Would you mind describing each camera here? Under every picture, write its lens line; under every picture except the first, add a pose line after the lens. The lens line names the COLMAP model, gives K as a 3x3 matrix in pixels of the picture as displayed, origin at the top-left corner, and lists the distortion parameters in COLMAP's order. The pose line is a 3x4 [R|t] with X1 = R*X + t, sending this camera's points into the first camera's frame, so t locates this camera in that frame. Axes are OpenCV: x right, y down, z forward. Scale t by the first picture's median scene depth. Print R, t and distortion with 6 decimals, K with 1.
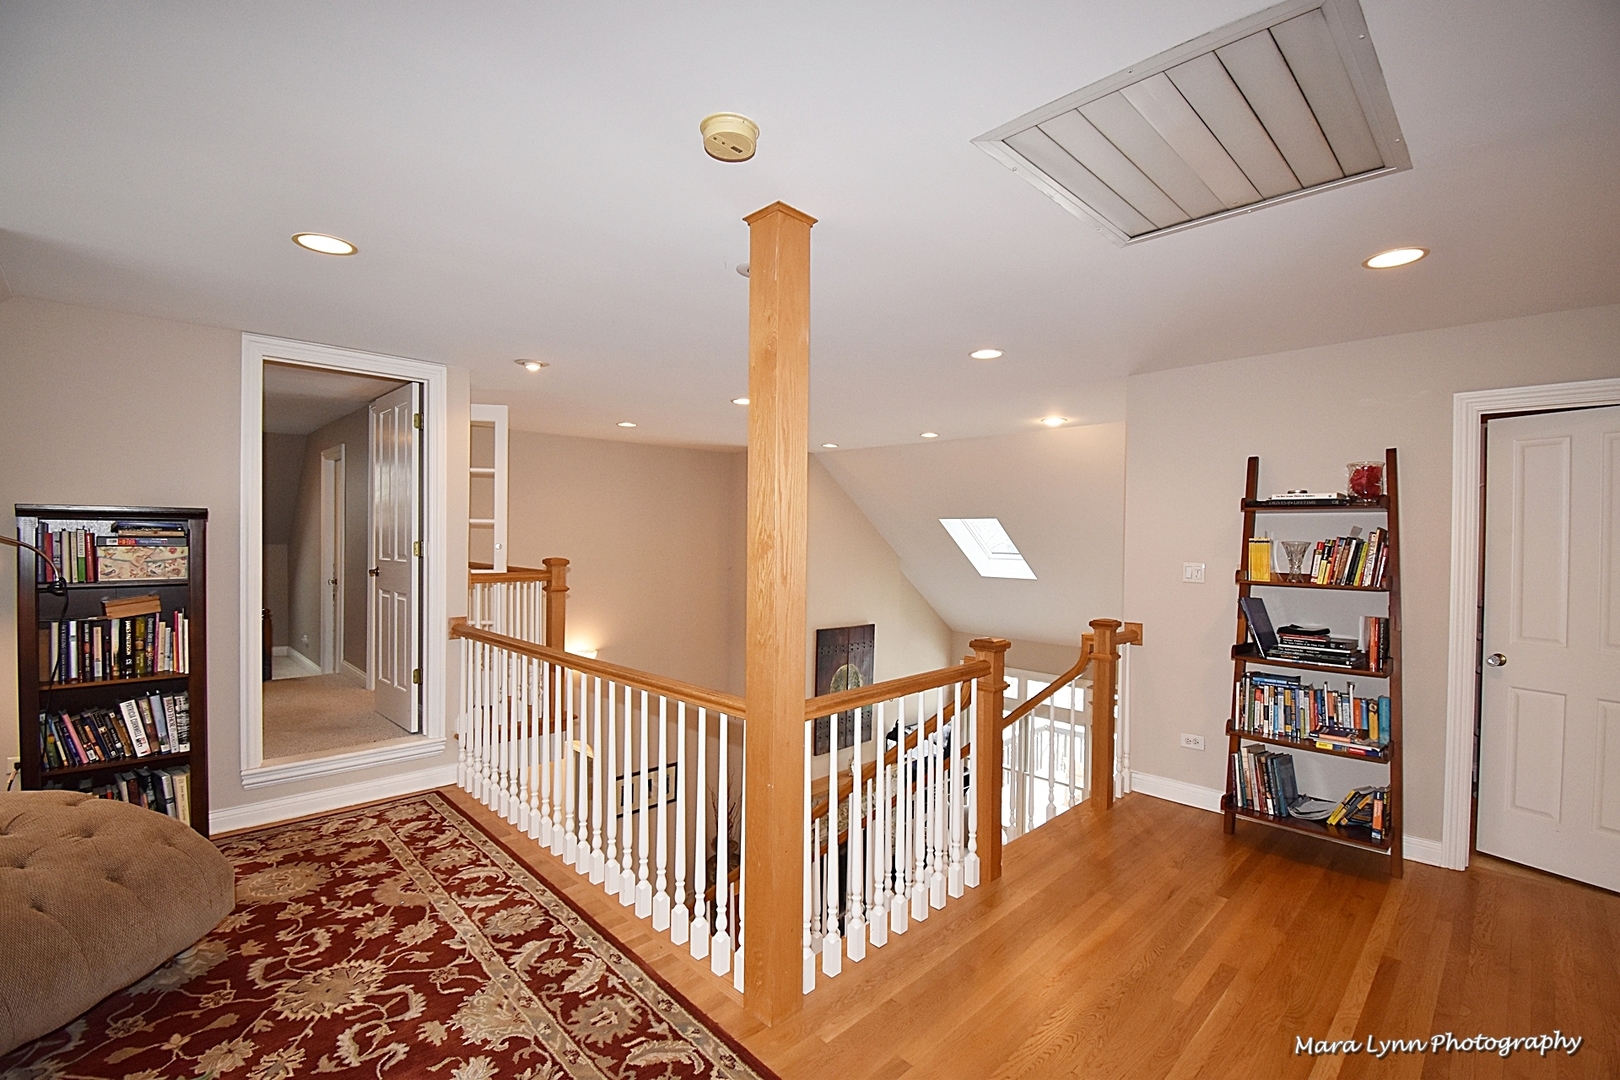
lens RADIAL K [[718.5, 0, 810.1], [0, 718.5, 537.2], [0, 0, 1]] dist [0.000547, -0.014674]
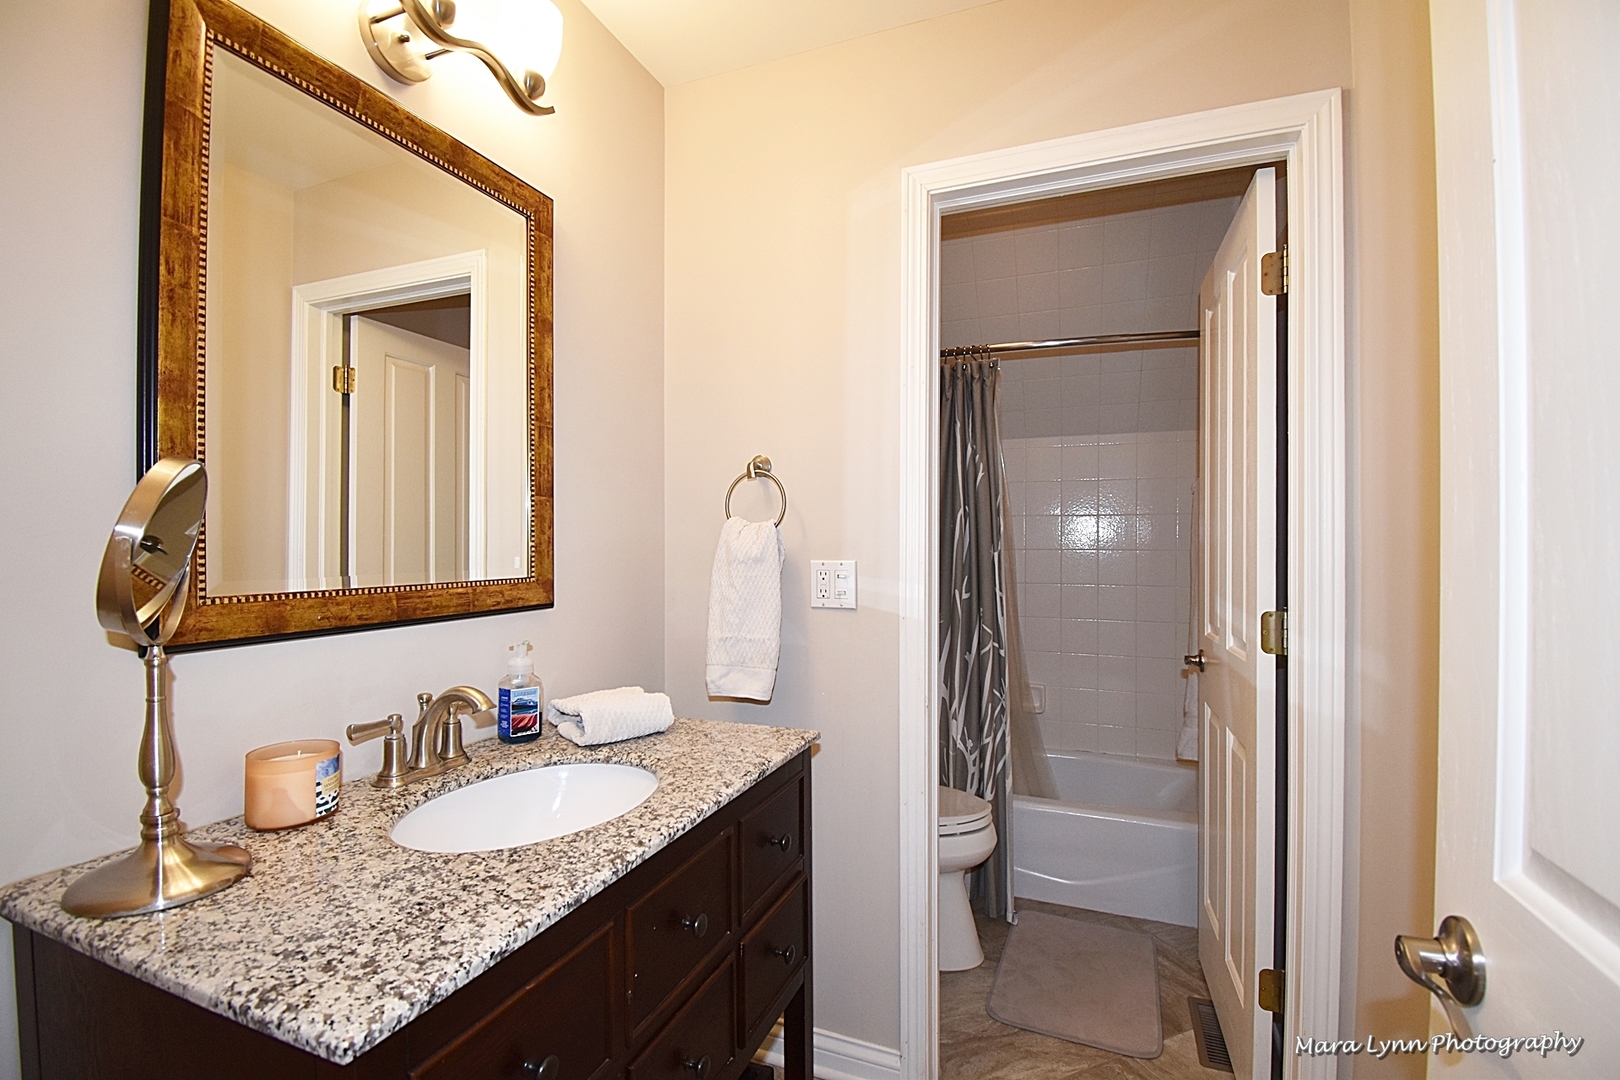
lens RADIAL K [[718.5, 0, 809.7], [0, 718.5, 542.0], [0, 0, 1]] dist [0.000547, -0.014674]
pose [[0.408684, -0.007218, -0.912647, -0.315626], [-0.004797, 0.999938, -0.010056, -0.025313], [0.912663, 0.008488, 0.408624, 0.643651]]
